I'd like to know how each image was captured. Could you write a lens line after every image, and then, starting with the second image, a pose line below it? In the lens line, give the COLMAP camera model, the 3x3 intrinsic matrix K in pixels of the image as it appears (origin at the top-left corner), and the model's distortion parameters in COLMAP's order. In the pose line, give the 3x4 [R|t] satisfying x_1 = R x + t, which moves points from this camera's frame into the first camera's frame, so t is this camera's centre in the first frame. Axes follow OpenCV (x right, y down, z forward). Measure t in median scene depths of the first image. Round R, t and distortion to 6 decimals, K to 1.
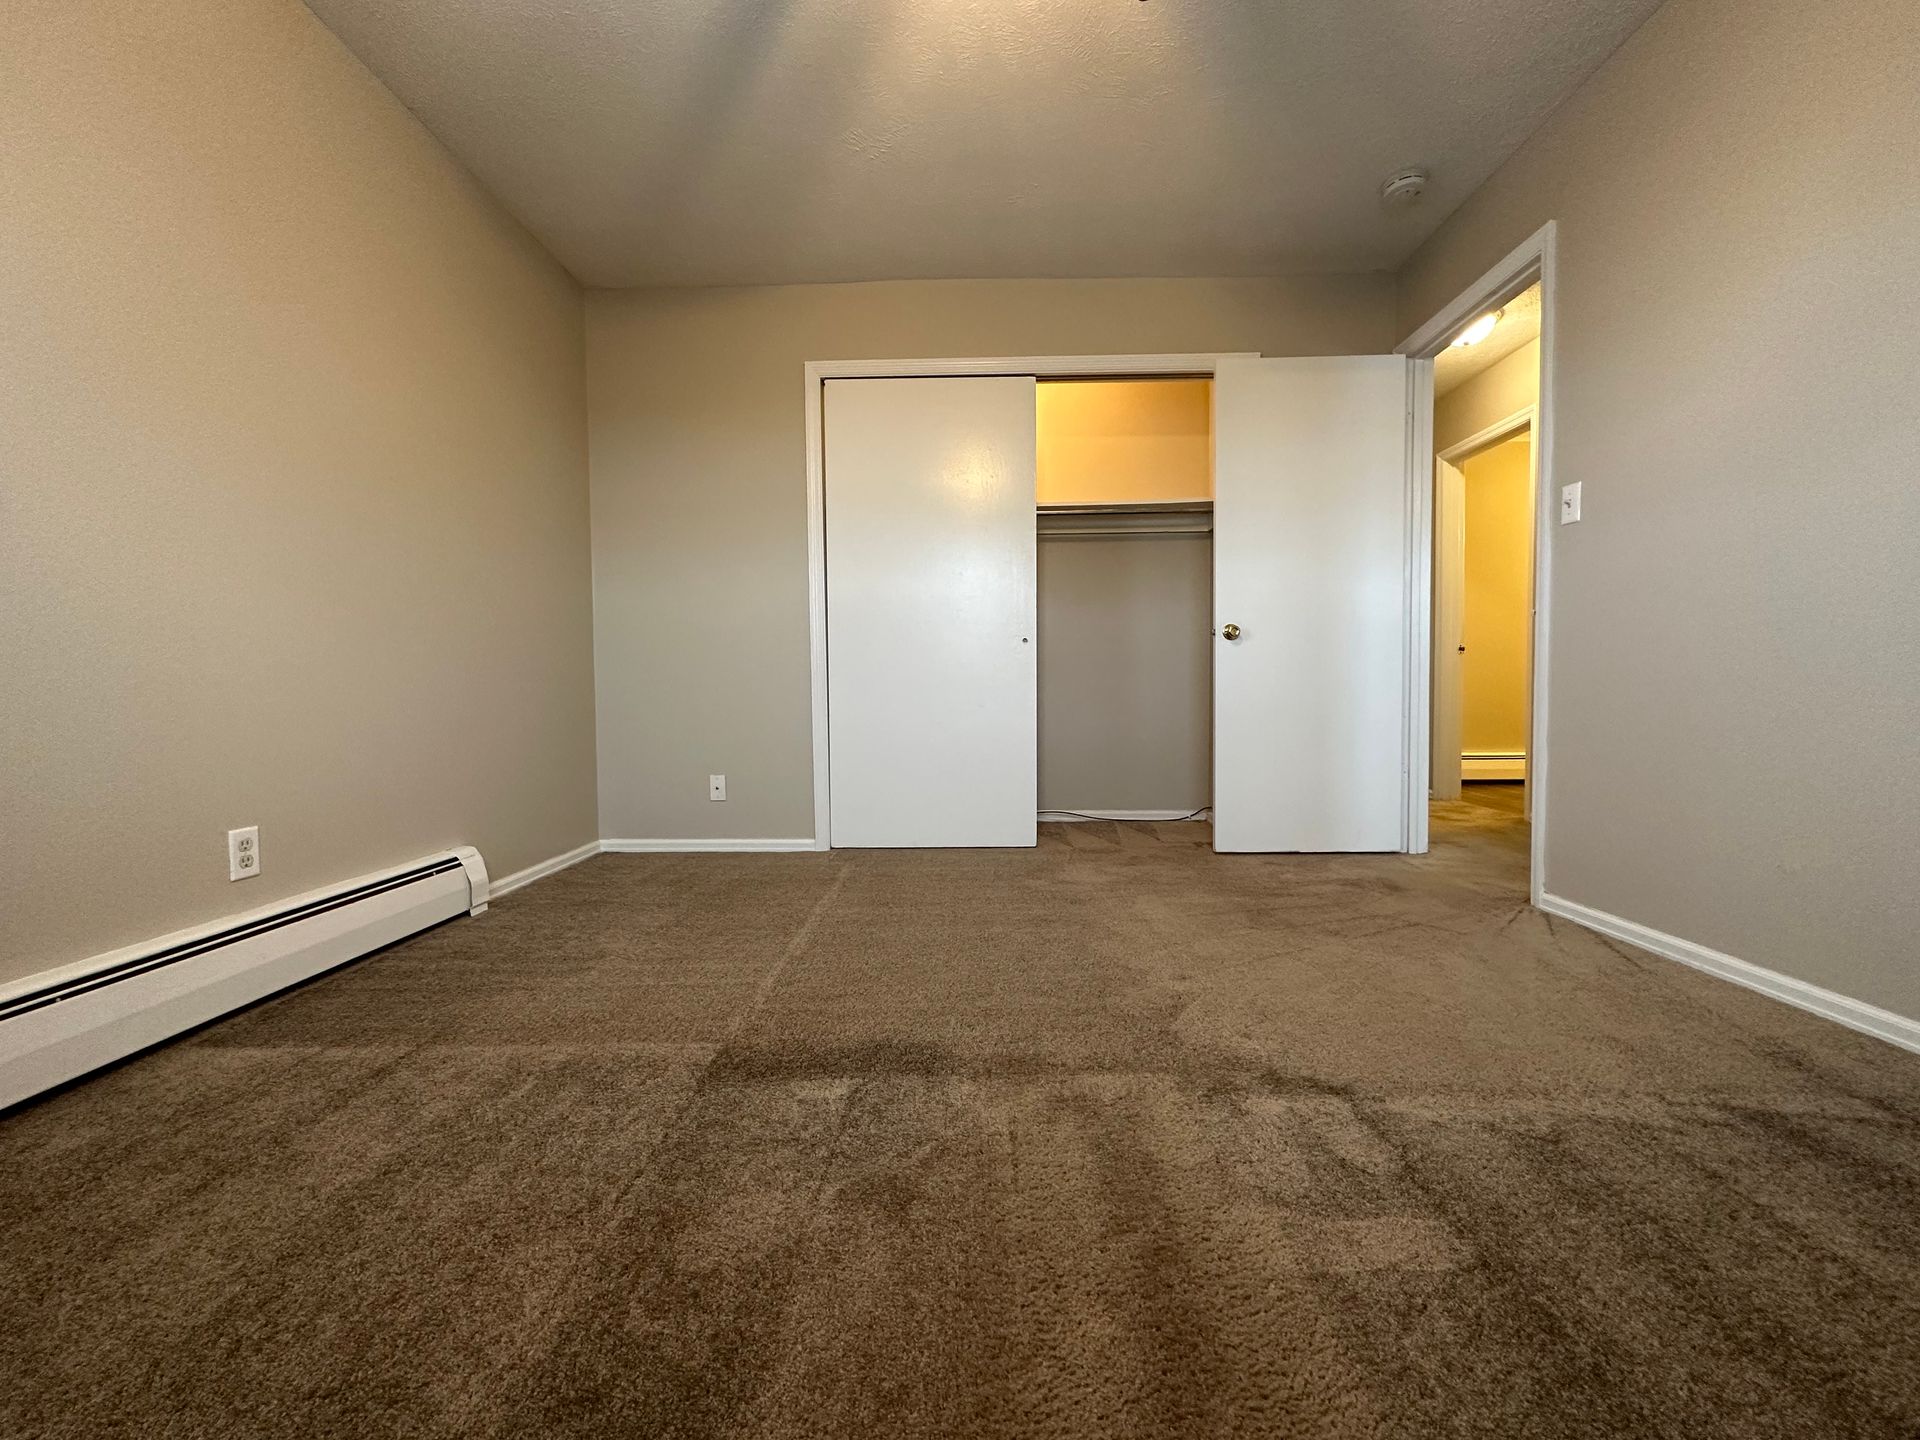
lens RADIAL K [[761.7, 0, 961.7], [0, 761.7, 714.0], [0, 0, 1]] dist [-0.000350, 0.000224]
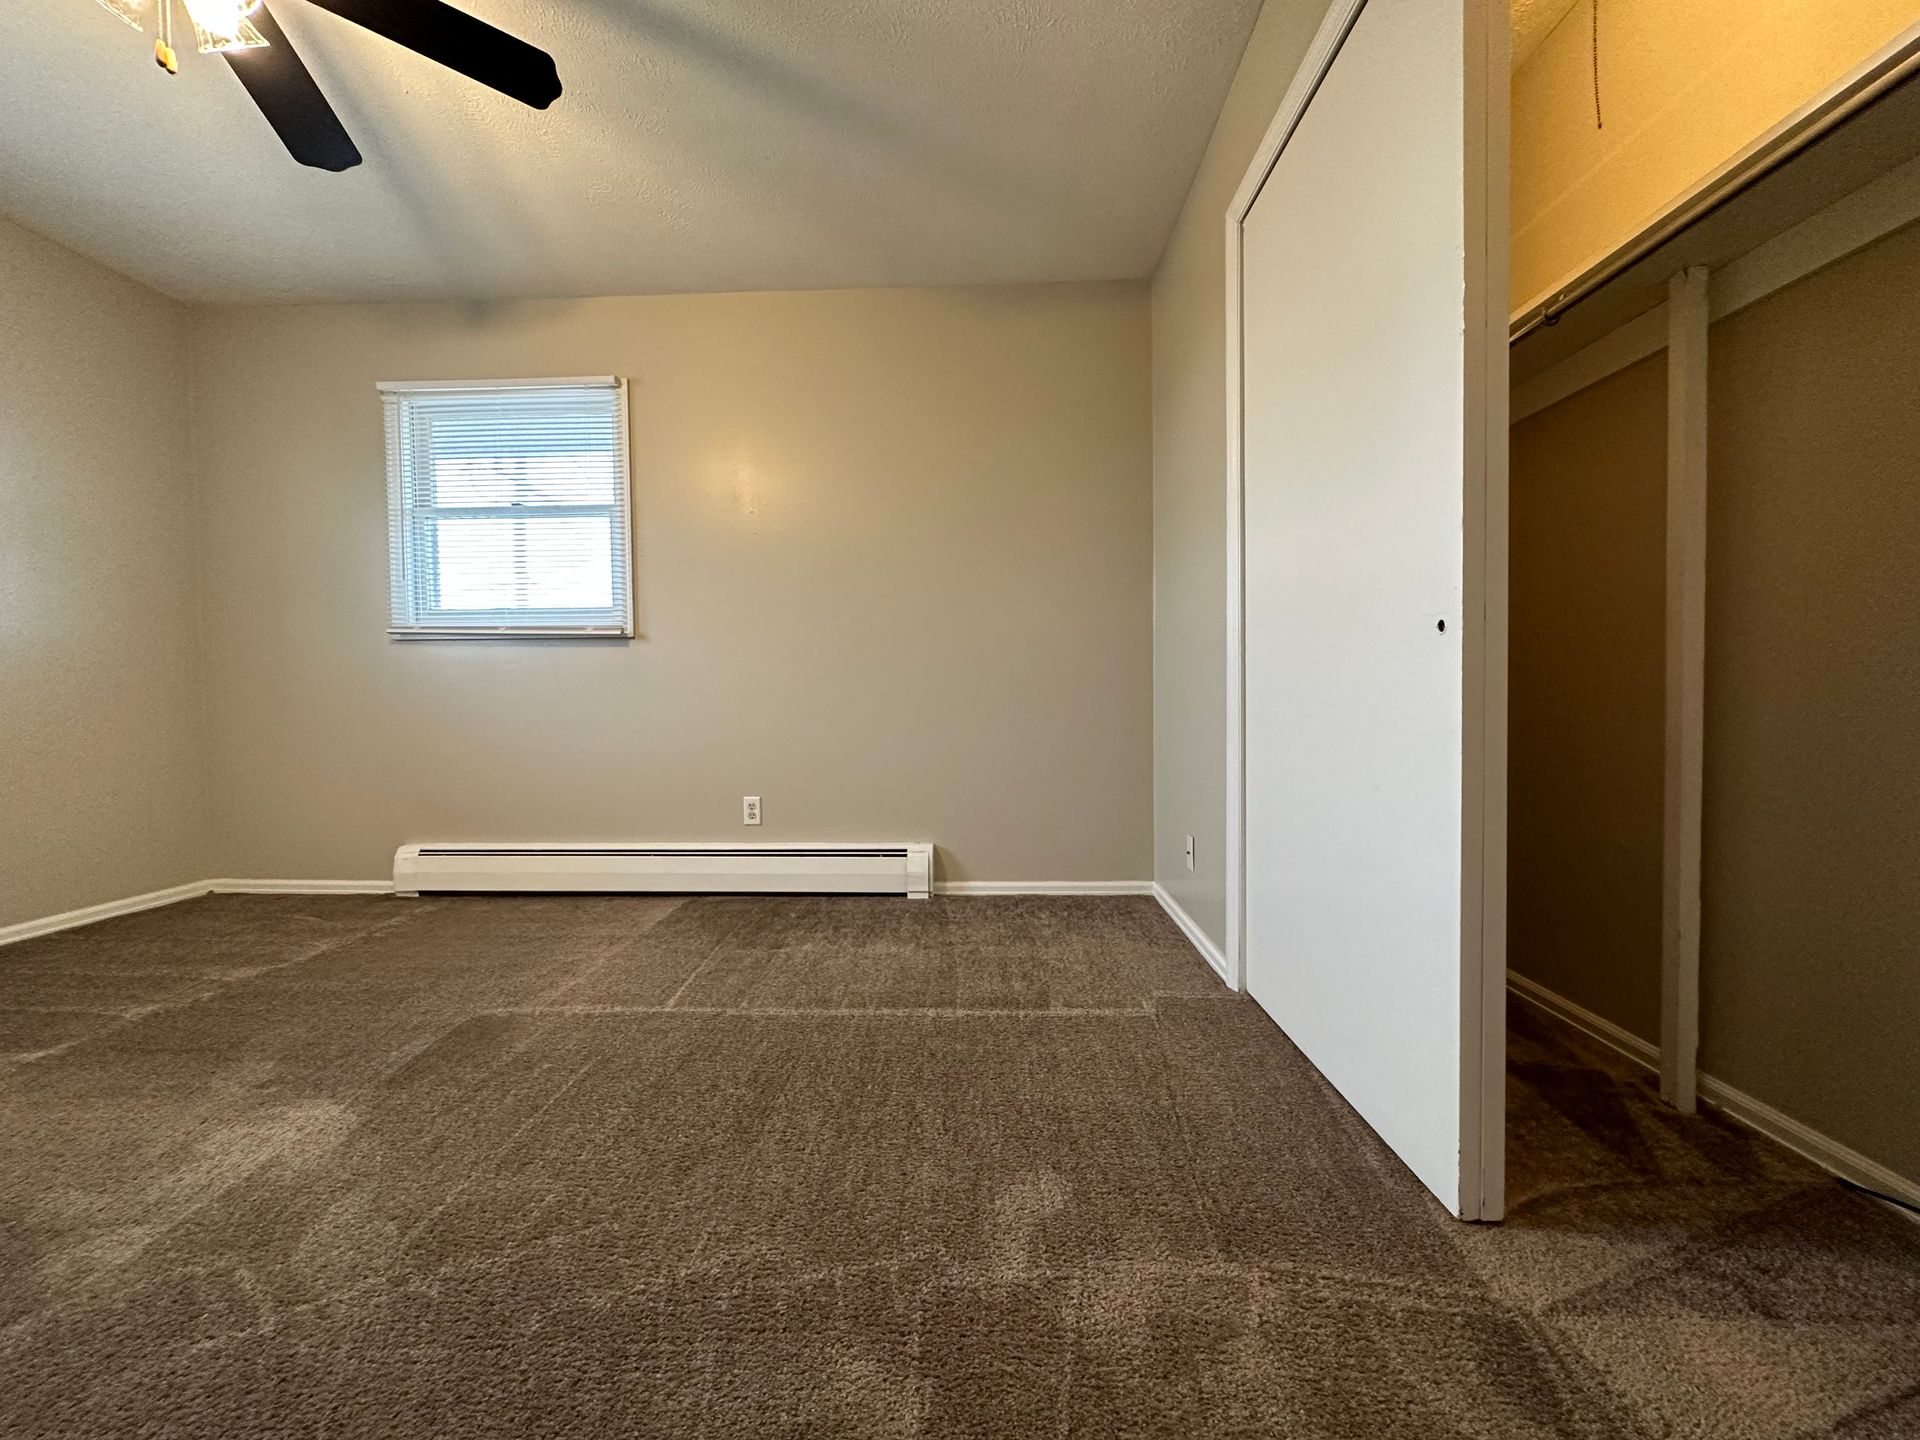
lens RADIAL K [[766.5, 0, 961.9], [0, 766.5, 715.5], [0, 0, 1]] dist [0.001182, 0.000013]
pose [[-0.005977, 0.035919, -0.999337, 0.502453], [-0.024992, 0.999037, 0.036058, -0.070352], [0.999670, 0.025191, -0.005074, 0.878342]]
